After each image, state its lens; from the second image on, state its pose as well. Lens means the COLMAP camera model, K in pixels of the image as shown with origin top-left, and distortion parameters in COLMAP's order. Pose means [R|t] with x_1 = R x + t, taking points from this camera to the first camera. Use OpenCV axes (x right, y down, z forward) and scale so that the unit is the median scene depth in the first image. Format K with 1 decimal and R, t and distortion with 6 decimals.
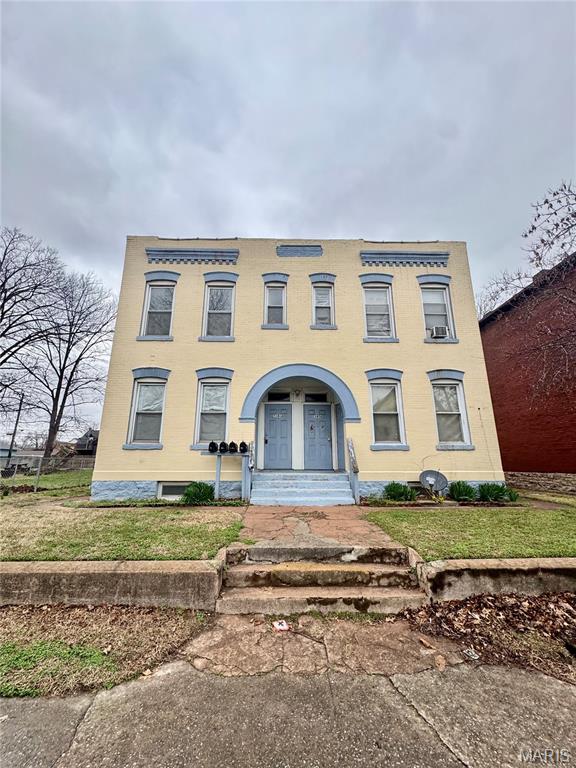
lens RADIAL K [[305.5, 0, 287.7], [0, 305.5, 383.3], [0, 0, 1]] dist [-0.003729, -0.000296]
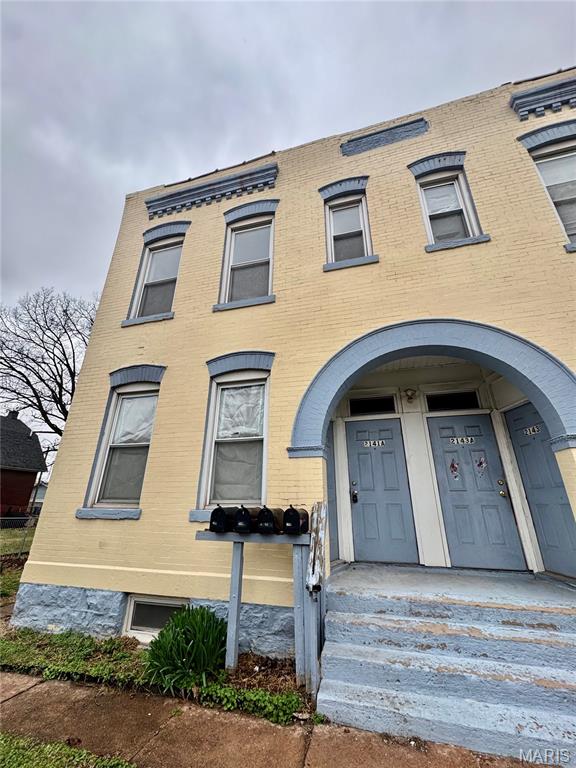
lens RADIAL K [[305.5, 0, 289.3], [0, 305.5, 384.4], [0, 0, 1]] dist [-0.003729, -0.000296]
pose [[0.960781, -0.099078, -0.259005, -0.027806], [0.064017, 0.988013, -0.140474, 0.076904], [0.269818, 0.118384, 0.955606, 0.510512]]
